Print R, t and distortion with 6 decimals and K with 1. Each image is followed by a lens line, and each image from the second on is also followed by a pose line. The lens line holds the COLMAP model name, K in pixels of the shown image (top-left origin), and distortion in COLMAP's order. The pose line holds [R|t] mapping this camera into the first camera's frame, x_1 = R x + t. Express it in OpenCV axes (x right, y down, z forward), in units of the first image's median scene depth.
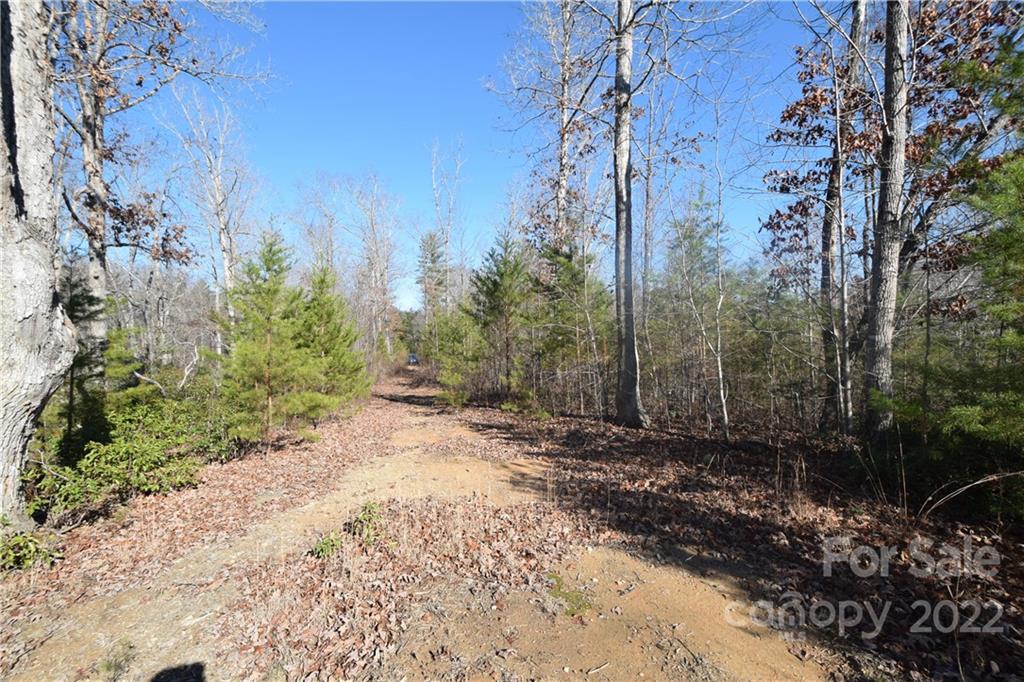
lens RADIAL K [[449.0, 0, 507.2], [0, 449.0, 343.7], [0, 0, 1]] dist [0.001369, -0.003777]
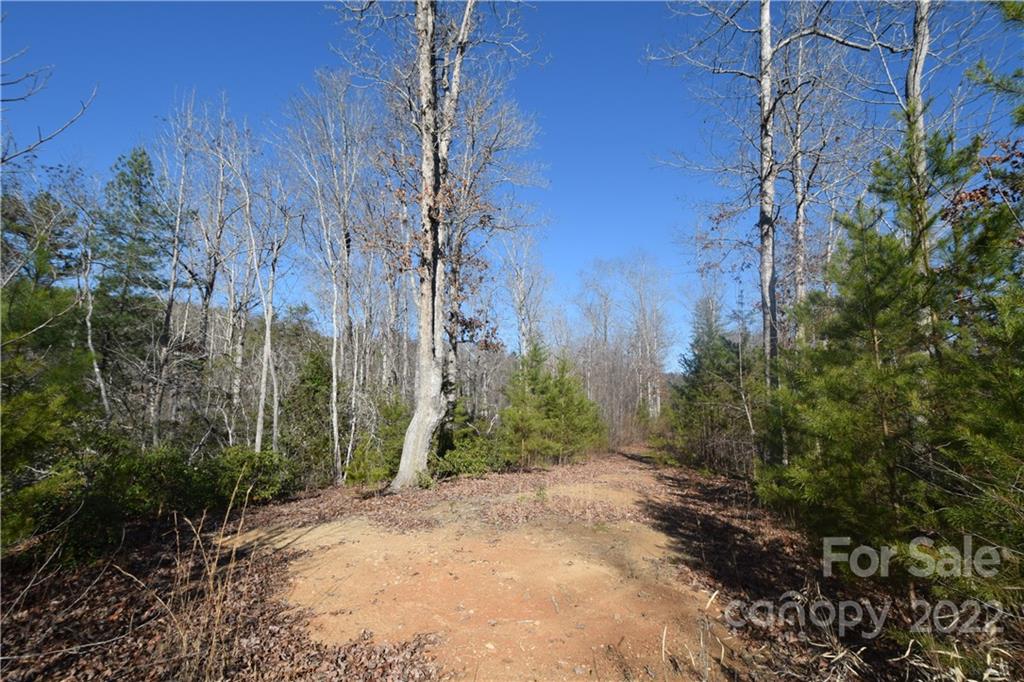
lens RADIAL K [[449.0, 0, 504.1], [0, 449.0, 342.6], [0, 0, 1]] dist [0.001369, -0.003777]
pose [[0.814490, -0.042616, -0.578610, 0.445288], [-0.041199, 0.990533, -0.130949, -0.024001], [0.578712, 0.130495, 0.805024, -0.511639]]
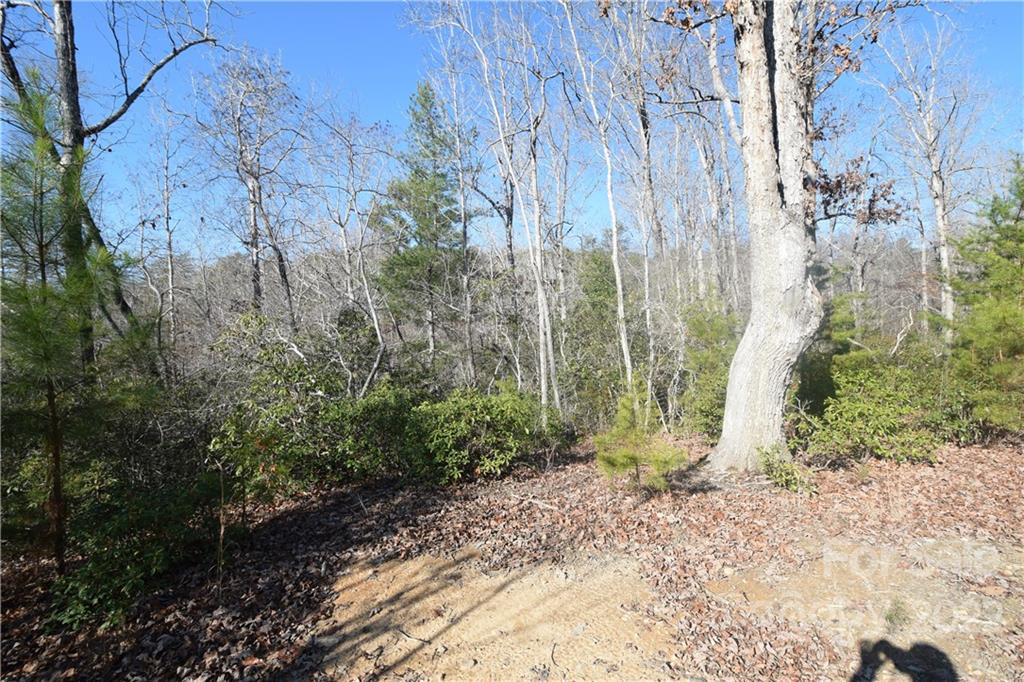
lens RADIAL K [[449.0, 0, 511.9], [0, 449.0, 343.6], [0, 0, 1]] dist [0.001369, -0.003777]
pose [[0.258997, 0.042174, -0.964957, -0.042131], [0.030946, 0.998171, 0.051932, 0.001996], [0.965382, -0.043312, 0.257218, -0.027494]]
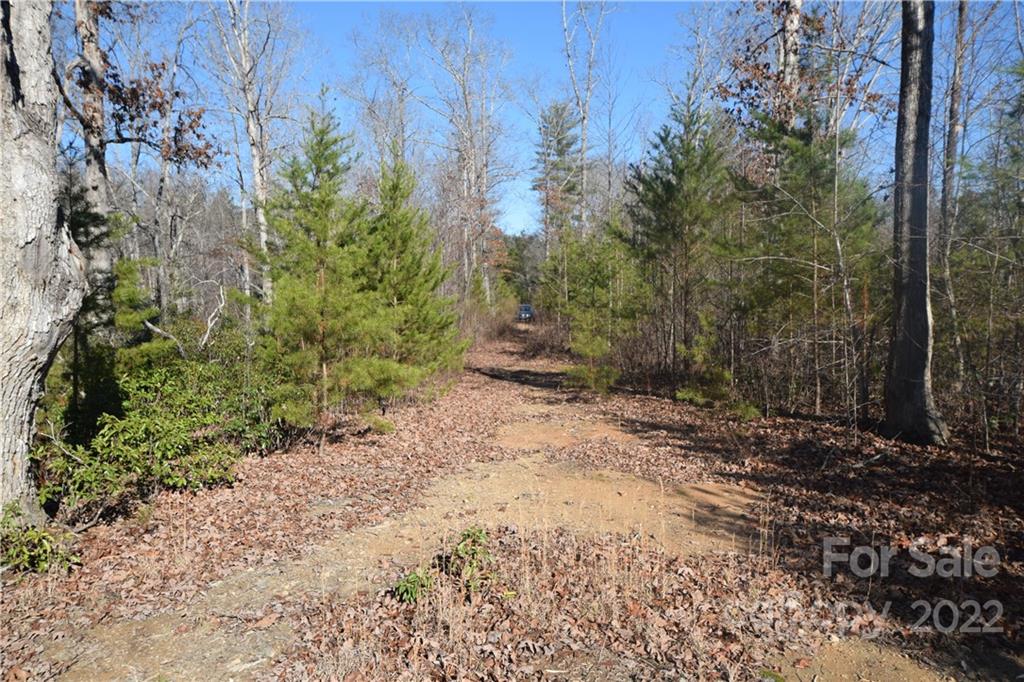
lens RADIAL K [[736.9, 0, 505.1], [0, 736.9, 344.6], [0, 0, 1]] dist [0.000440, -0.013147]
pose [[0.972772, 0.032742, -0.229442, -0.013914], [-0.015517, 0.996950, 0.076480, 0.002935], [0.231246, -0.070837, 0.970313, -0.004233]]
